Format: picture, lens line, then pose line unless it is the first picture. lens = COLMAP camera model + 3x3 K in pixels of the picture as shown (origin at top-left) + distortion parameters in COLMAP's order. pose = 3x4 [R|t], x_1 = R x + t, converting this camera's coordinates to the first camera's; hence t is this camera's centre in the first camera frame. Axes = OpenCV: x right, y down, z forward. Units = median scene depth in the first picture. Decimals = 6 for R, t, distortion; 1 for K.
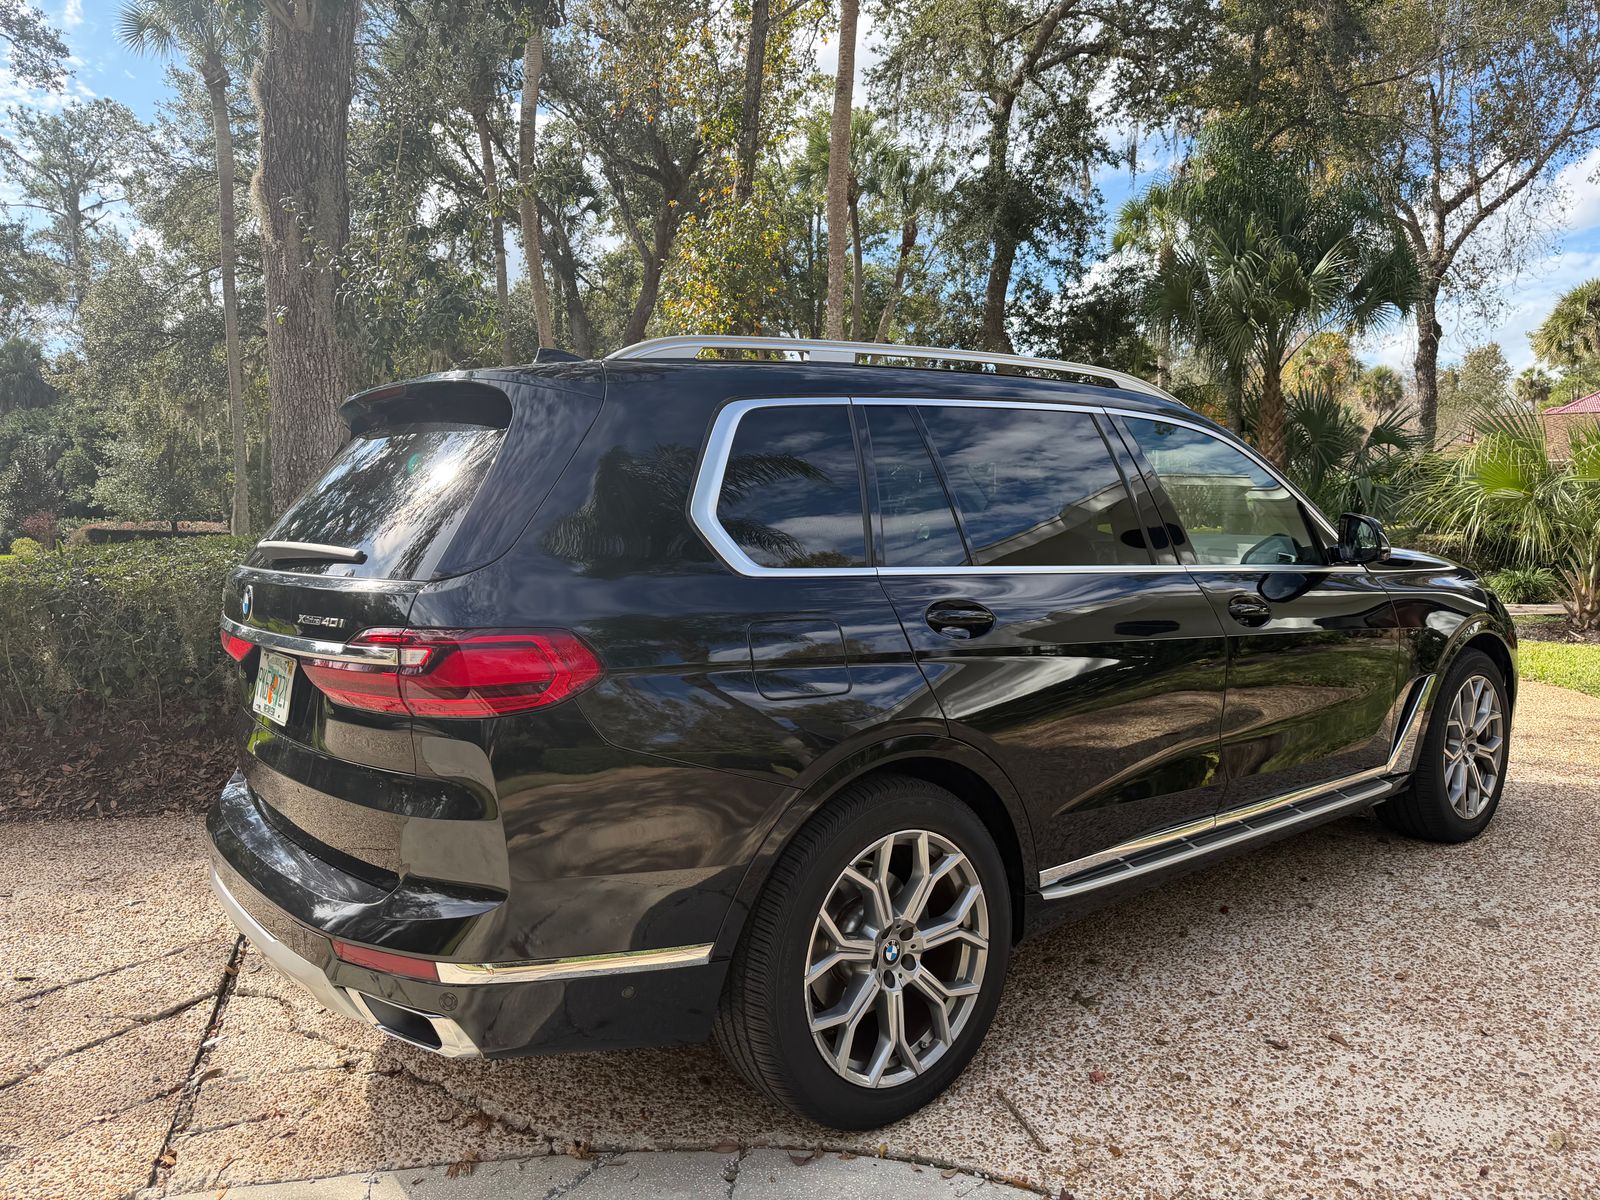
lens RADIAL K [[1127.0, 0, 804.8], [0, 1127.0, 629.0], [0, 0, 1]] dist [0.019163, -0.035453]
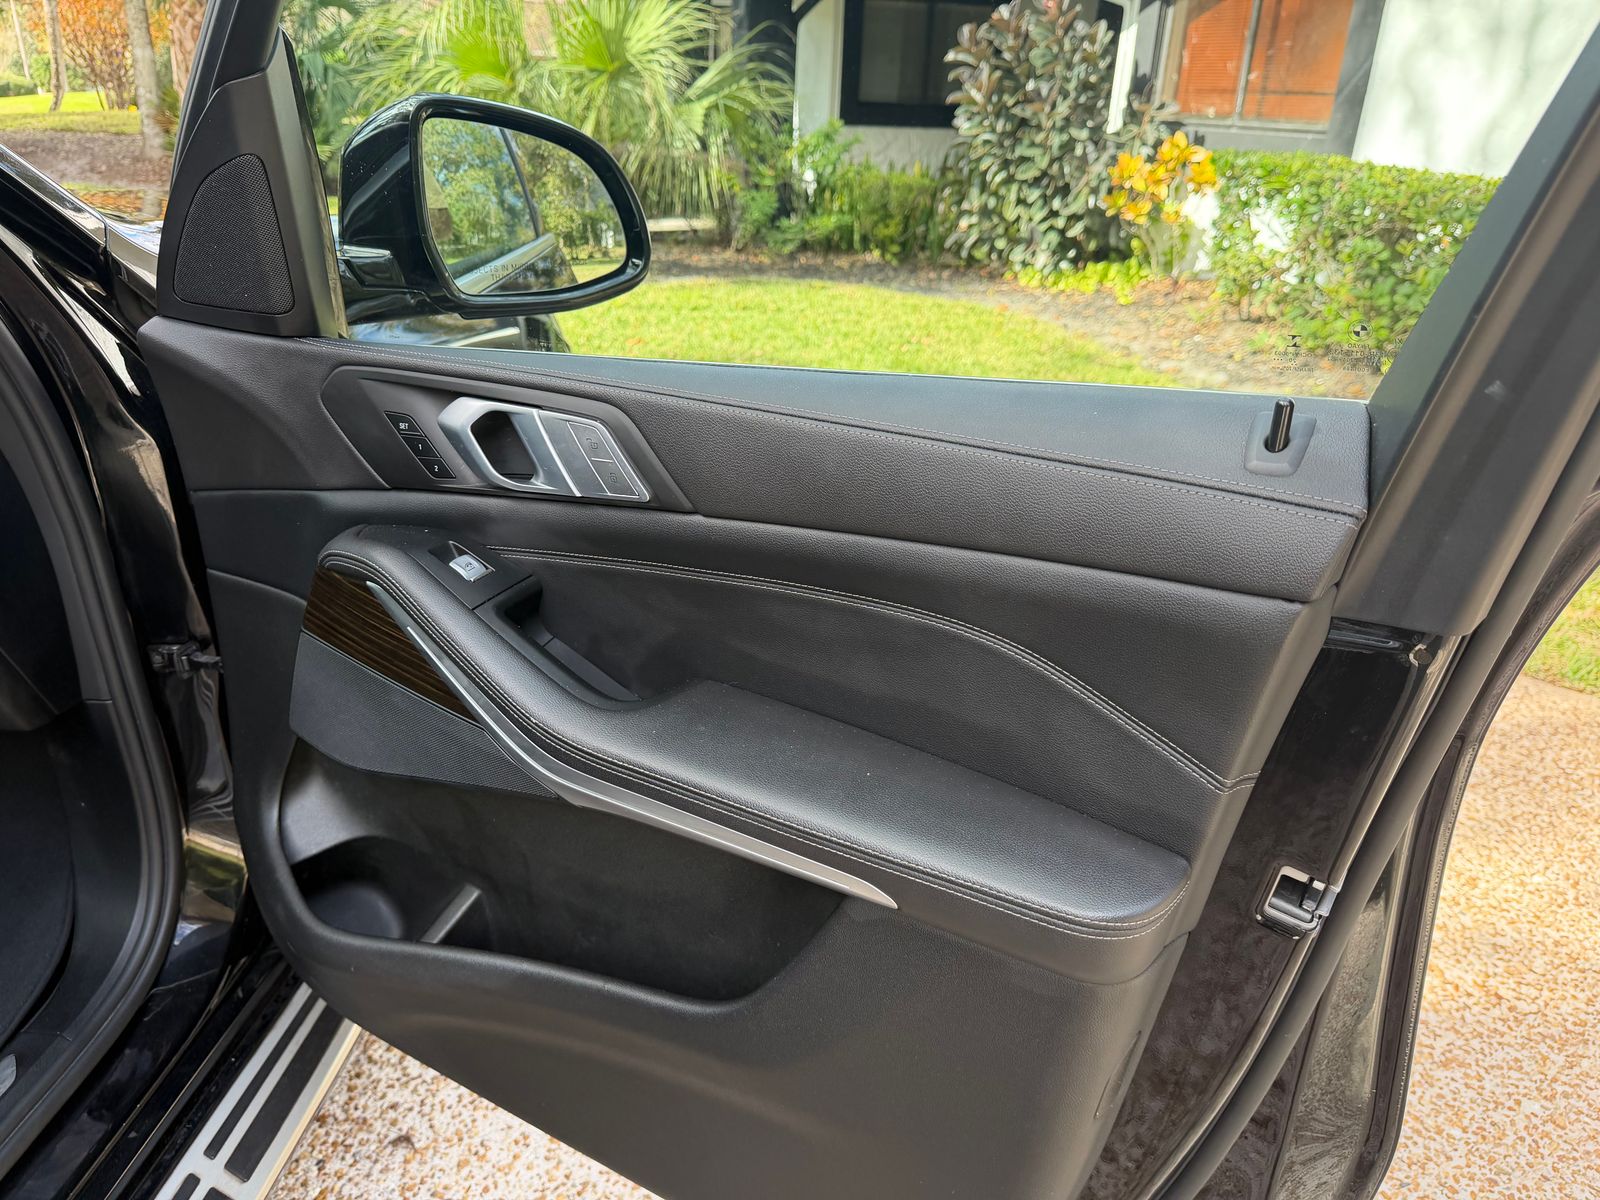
lens RADIAL K [[1127.0, 0, 785.0], [0, 1127.0, 600.3], [0, 0, 1]] dist [0.019163, -0.035453]
pose [[0.691170, -0.248026, 0.678799, 0.089165], [0.023353, 0.946438, 0.322040, -0.016709], [-0.722315, -0.206732, 0.659942, 0.156950]]
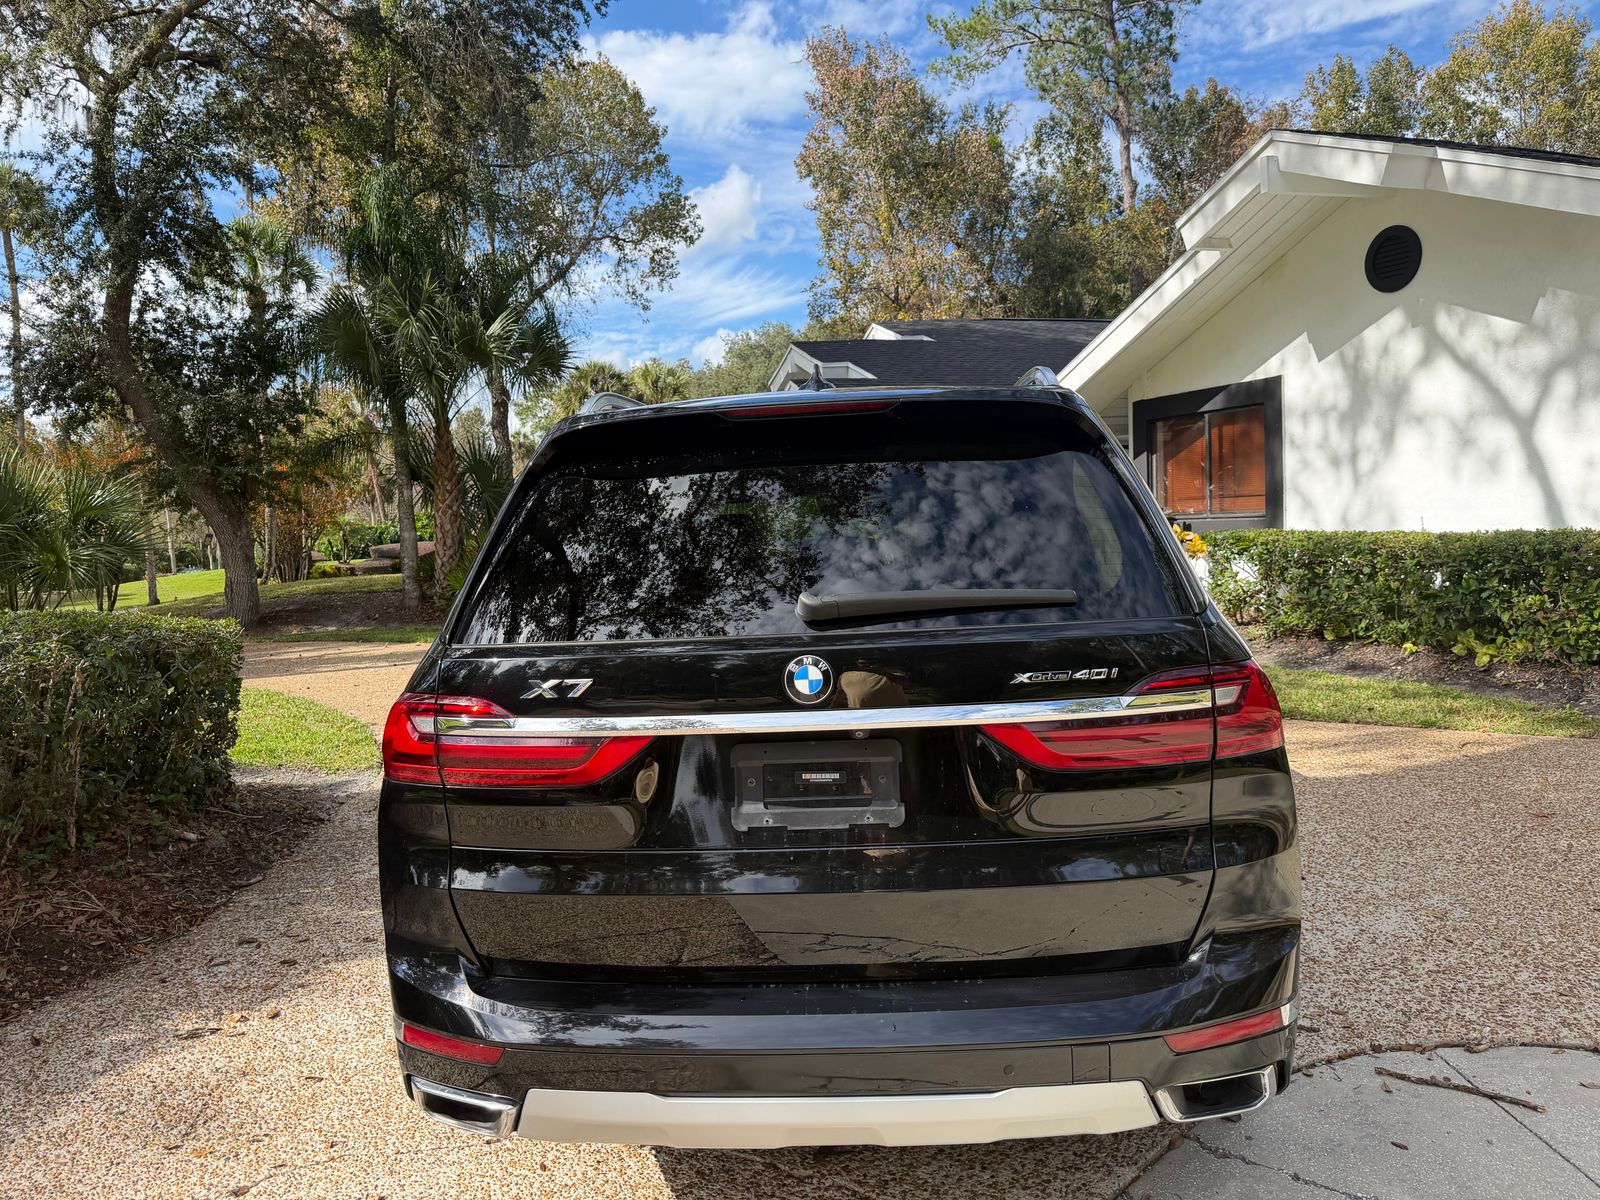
lens RADIAL K [[1127.0, 0, 814.8], [0, 1127.0, 610.5], [0, 0, 1]] dist [0.019163, -0.035453]
pose [[0.668541, -0.067657, 0.740591, -0.141901], [0.112480, 0.993596, -0.010767, -0.007595], [-0.735120, 0.090500, 0.671869, 0.068767]]
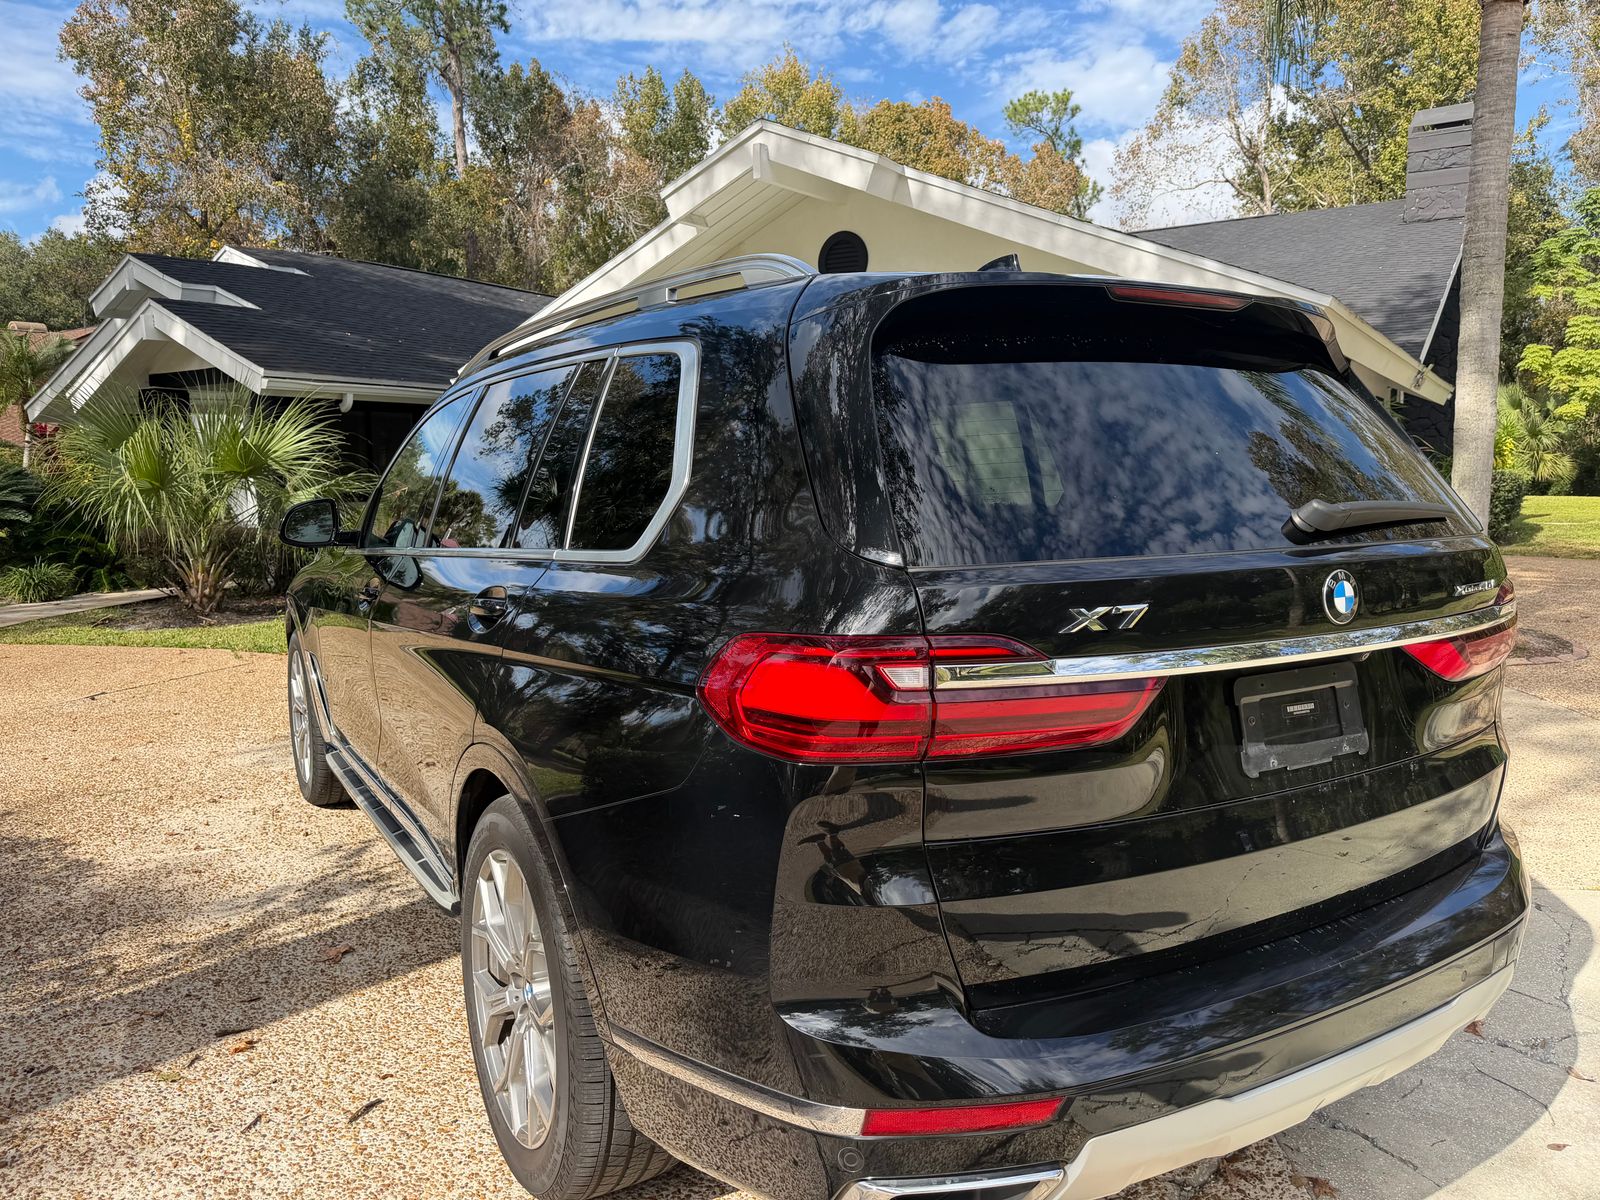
lens RADIAL K [[1127.0, 0, 809.9], [0, 1127.0, 604.7], [0, 0, 1]] dist [0.019163, -0.035453]
pose [[0.129937, -0.089346, 0.987489, -0.162441], [0.110925, 0.990990, 0.075067, -0.013409], [-0.985298, 0.099783, 0.138677, 0.164973]]
